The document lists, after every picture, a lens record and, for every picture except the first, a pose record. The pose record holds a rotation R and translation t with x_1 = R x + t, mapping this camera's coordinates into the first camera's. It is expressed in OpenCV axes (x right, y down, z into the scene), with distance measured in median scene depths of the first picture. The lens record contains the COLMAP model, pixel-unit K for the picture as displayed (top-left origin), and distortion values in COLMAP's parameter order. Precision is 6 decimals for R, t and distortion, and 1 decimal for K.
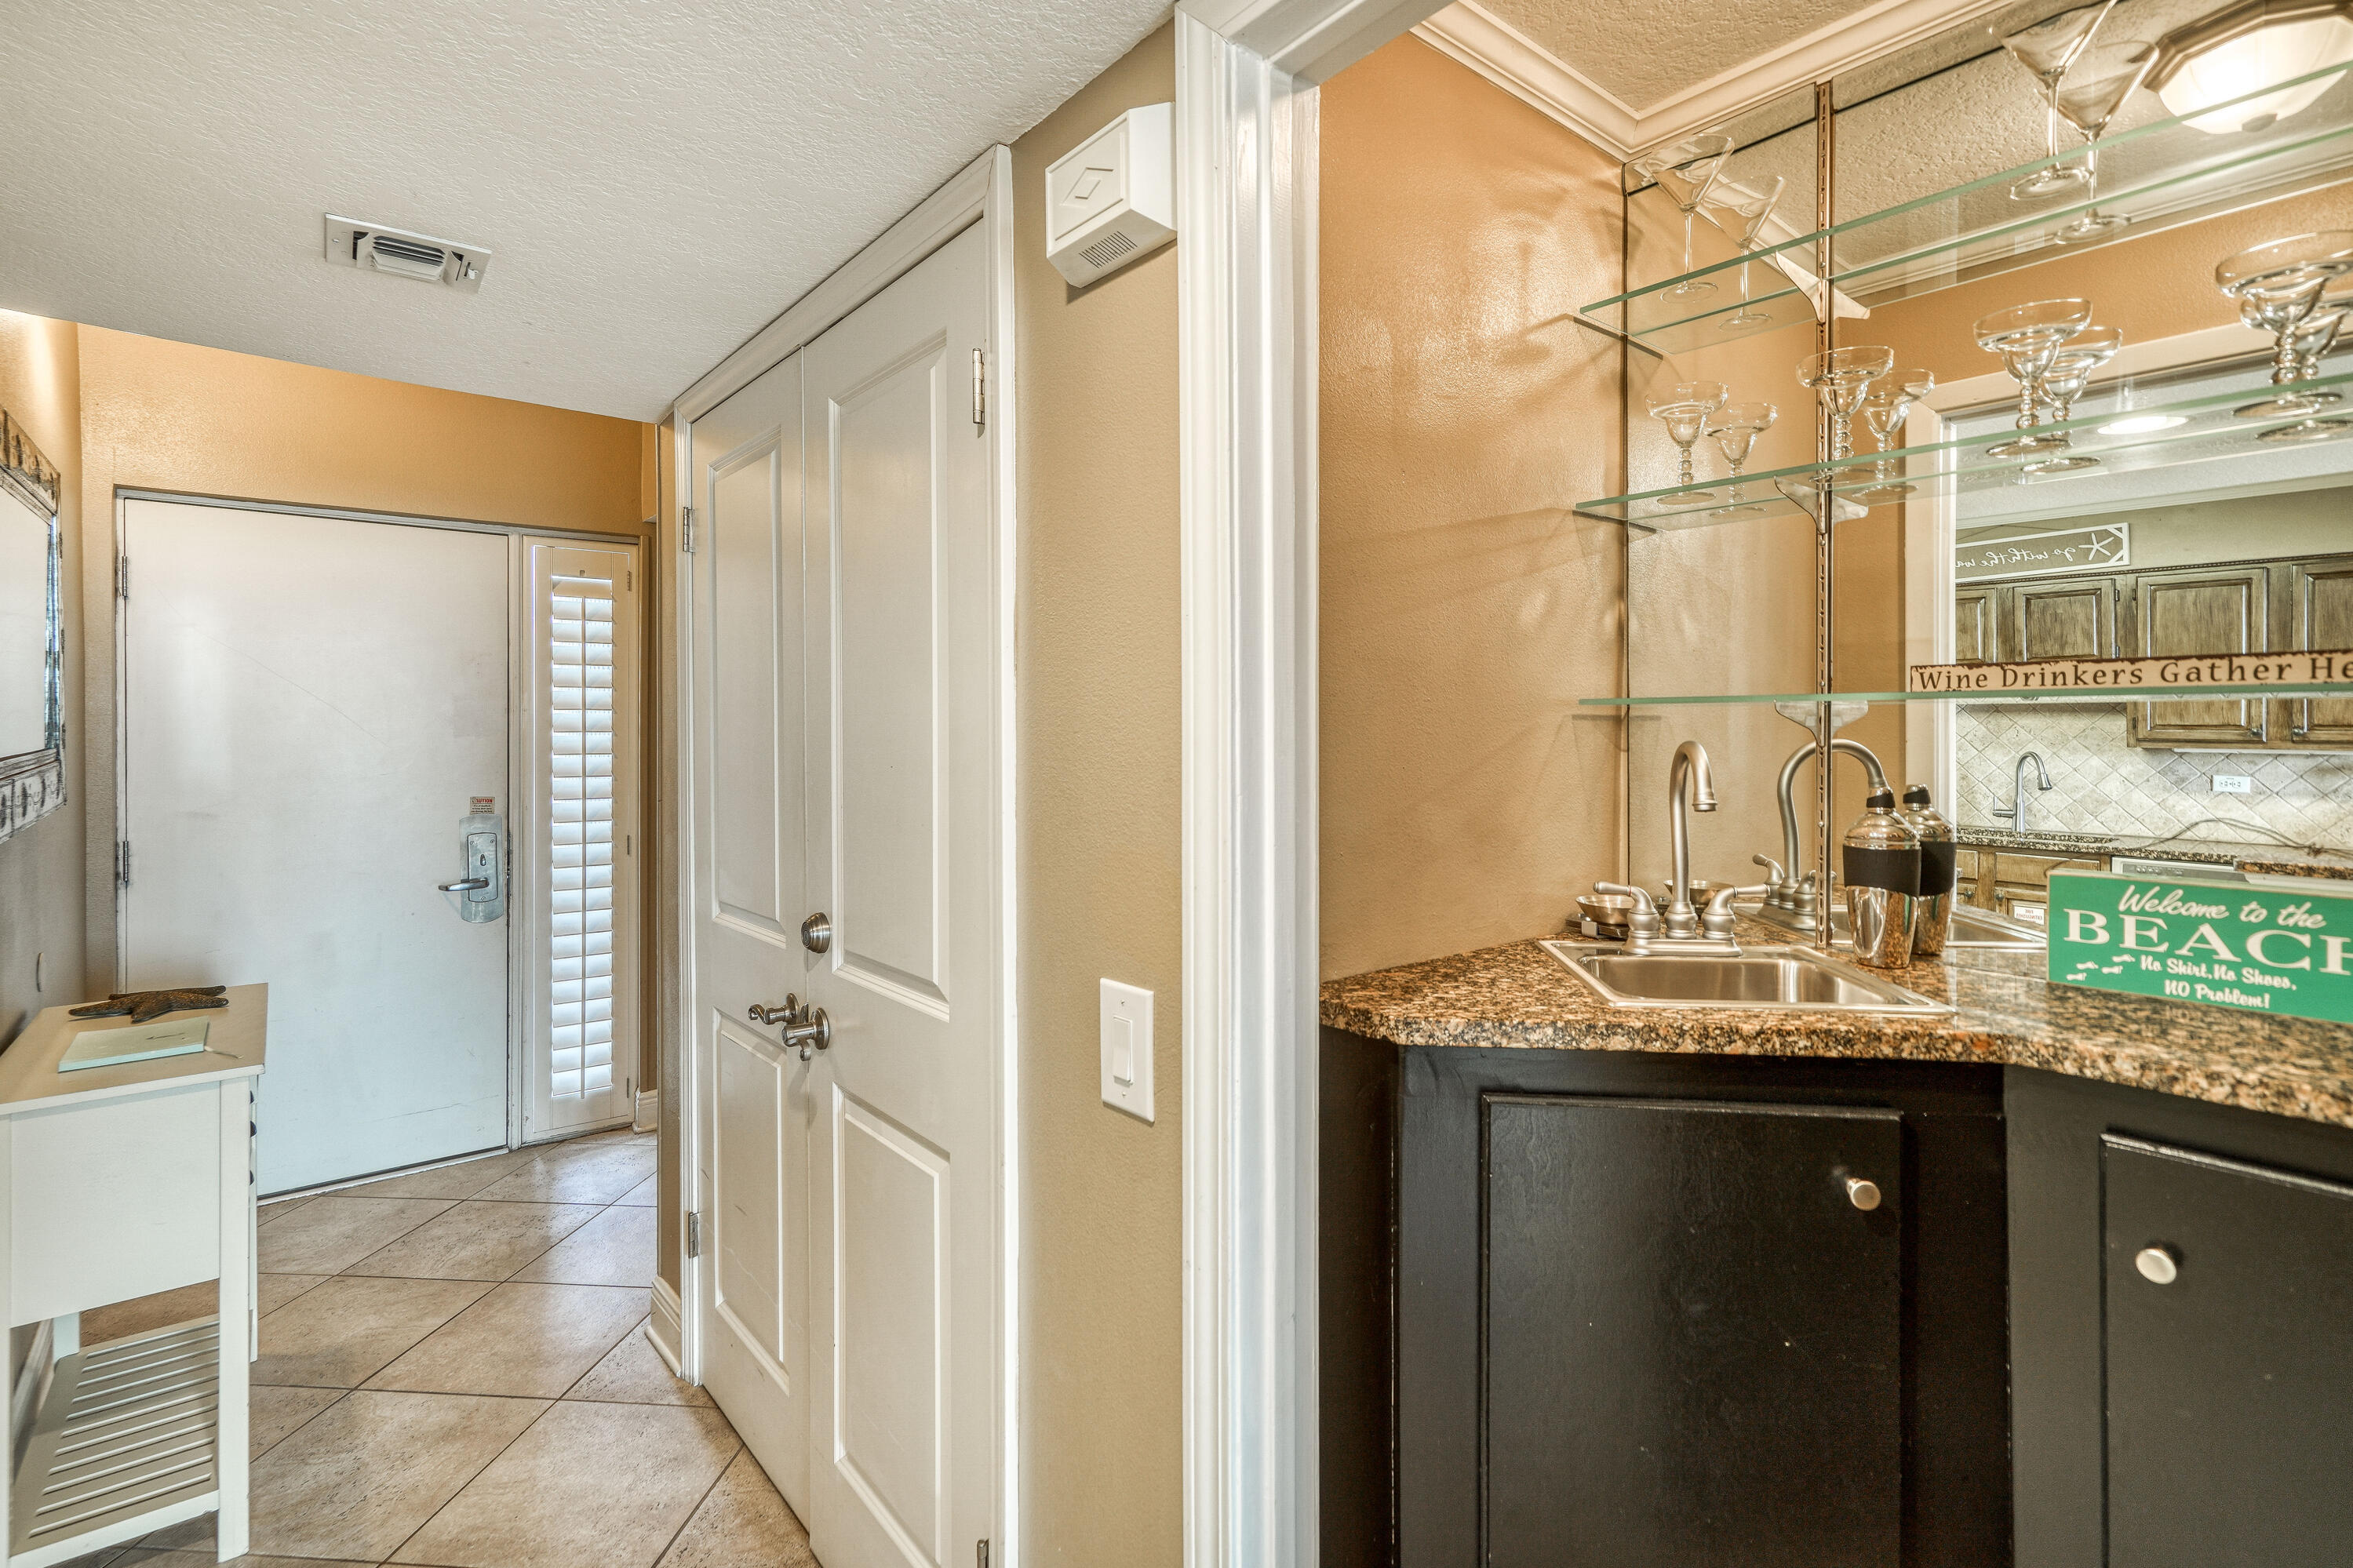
lens RADIAL K [[1106.8, 0, 1156.3], [0, 1106.8, 721.8], [0, 0, 1]] dist [0.005793, 0.001738]
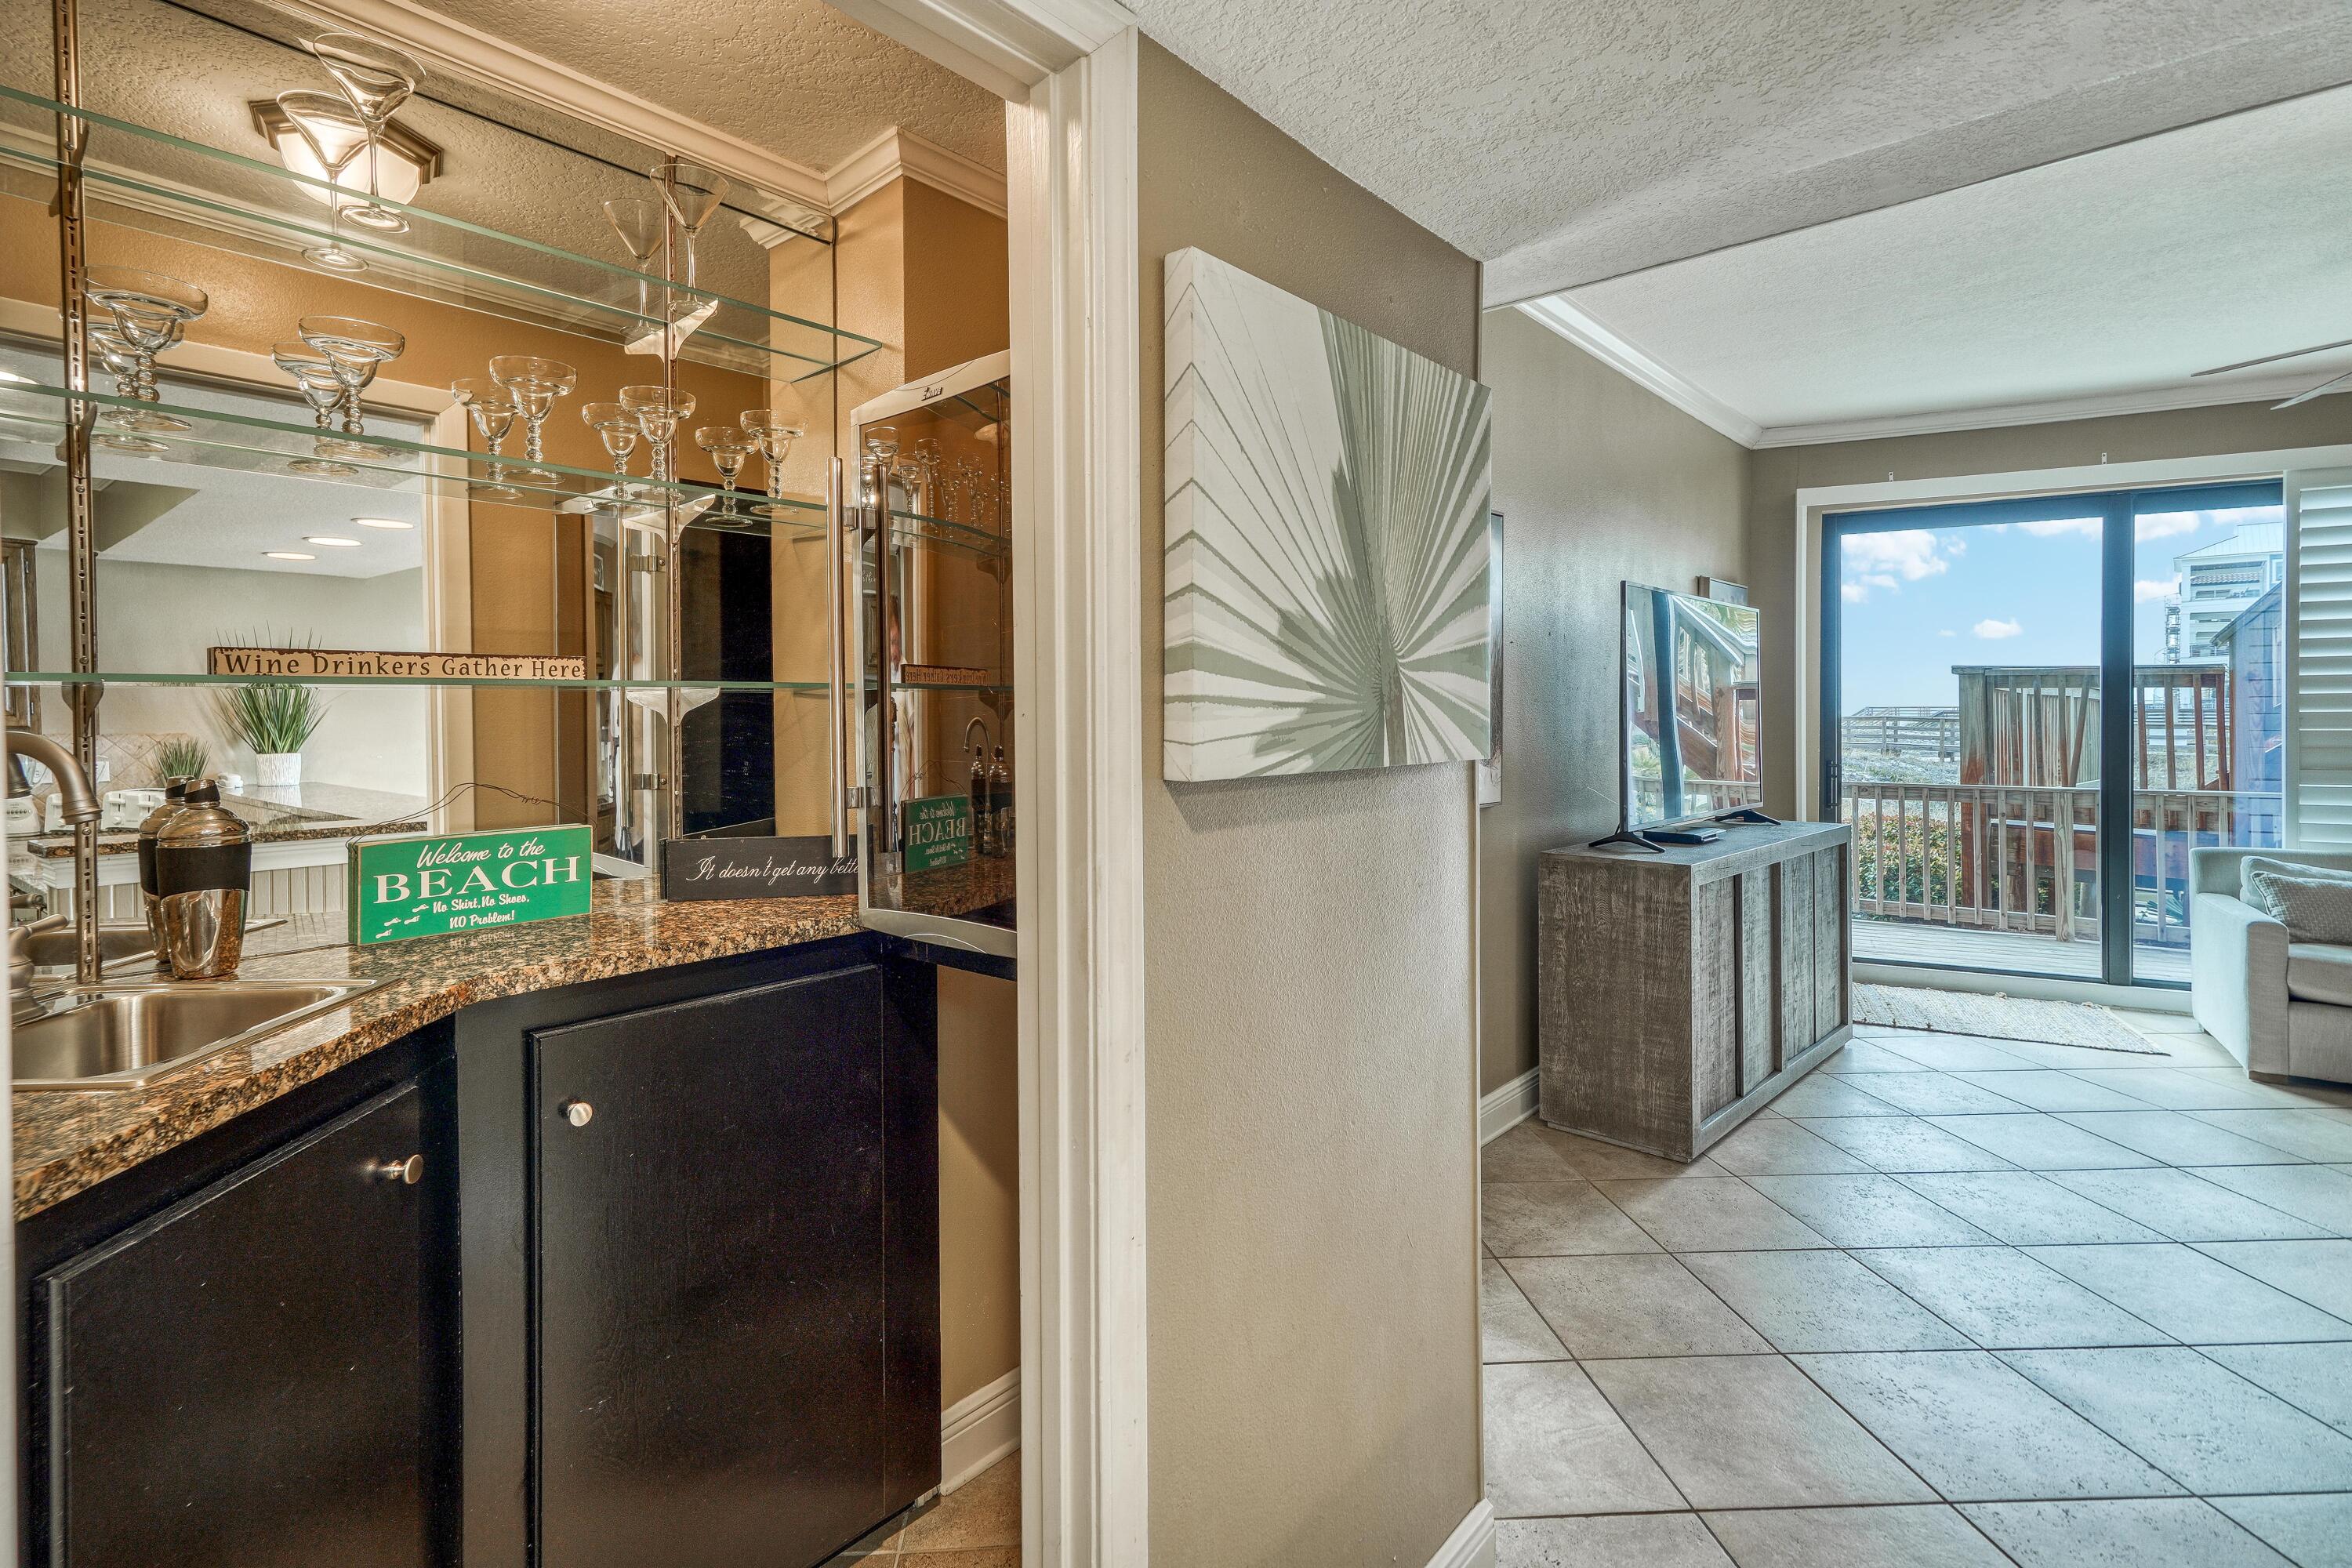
lens RADIAL K [[1106.5, 0, 1114.5], [0, 1106.5, 721.4], [0, 0, 1]] dist [0.005793, 0.001738]
pose [[-0.144690, -0.006572, 0.989455, -0.398634], [0.002280, 0.999973, 0.006975, 0.008376], [-0.989474, 0.003265, -0.144671, 0.439448]]
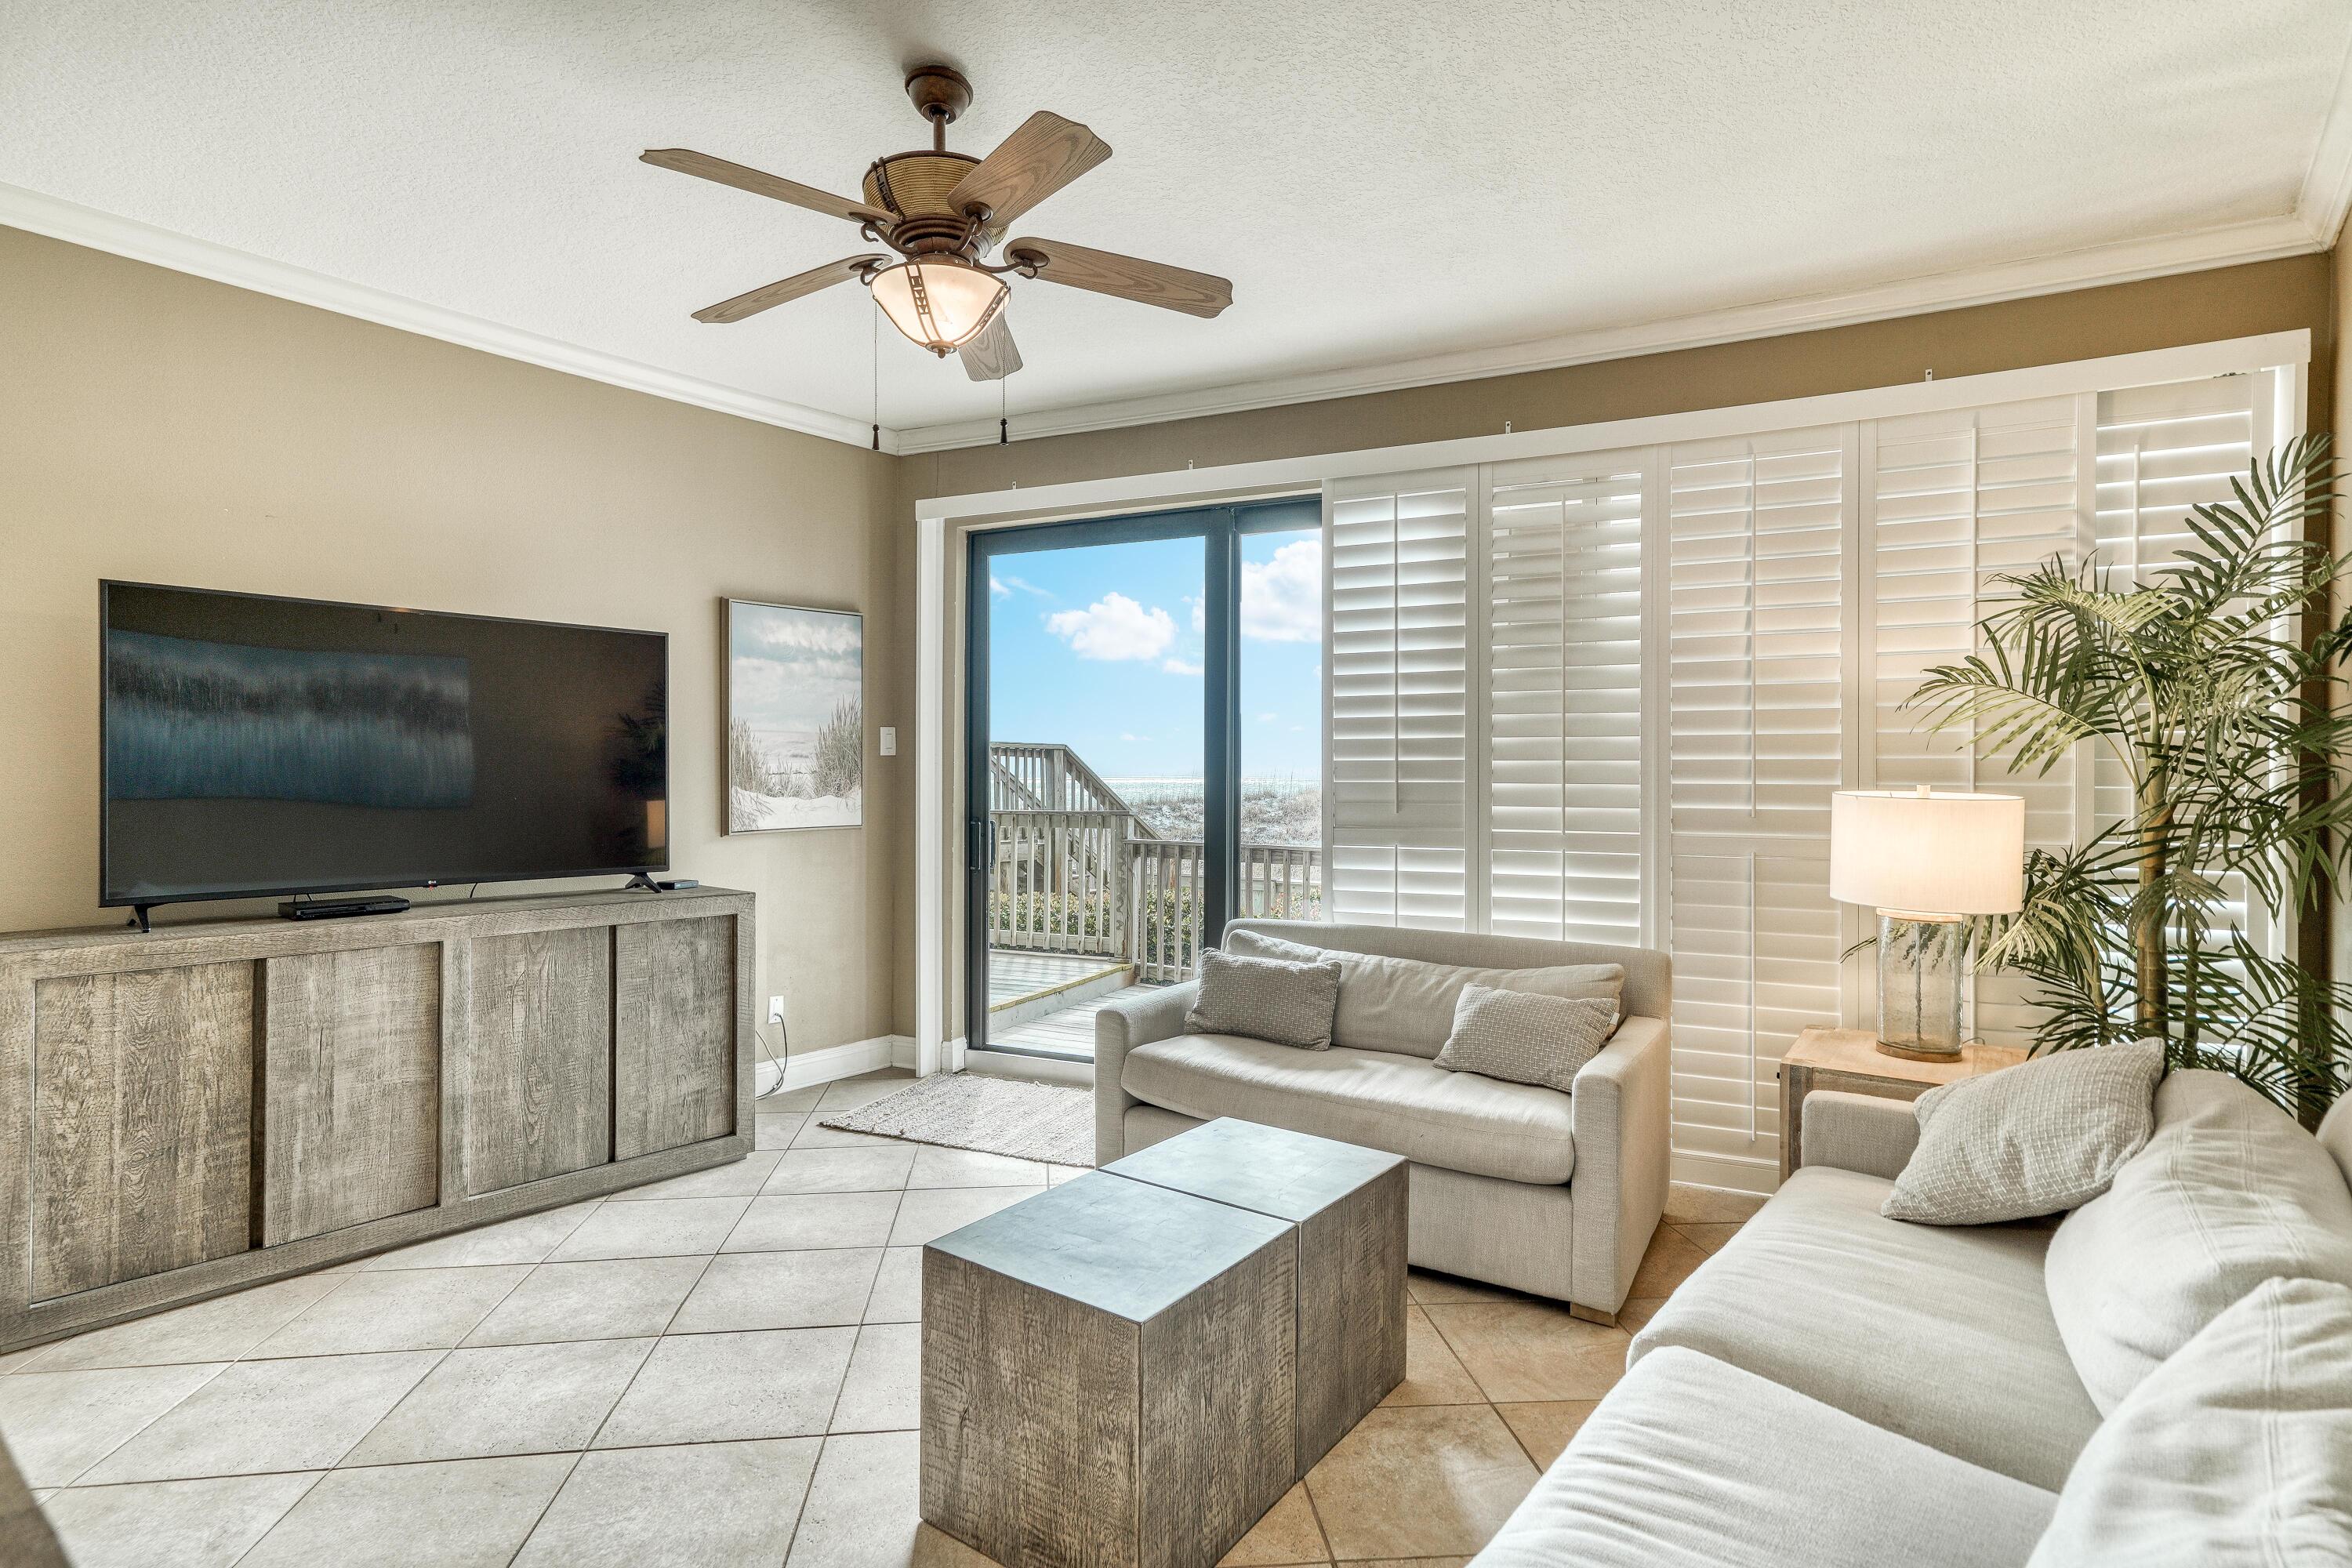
lens RADIAL K [[1142.0, 0, 1168.0], [0, 1142.0, 777.1], [0, 0, 1]] dist [0.005451, 0.005012]
pose [[-0.189067, -0.006303, 0.981944, -0.415897], [-0.002678, 0.999979, 0.005903, 0.035665], [-0.981961, -0.001513, -0.189080, -2.764056]]
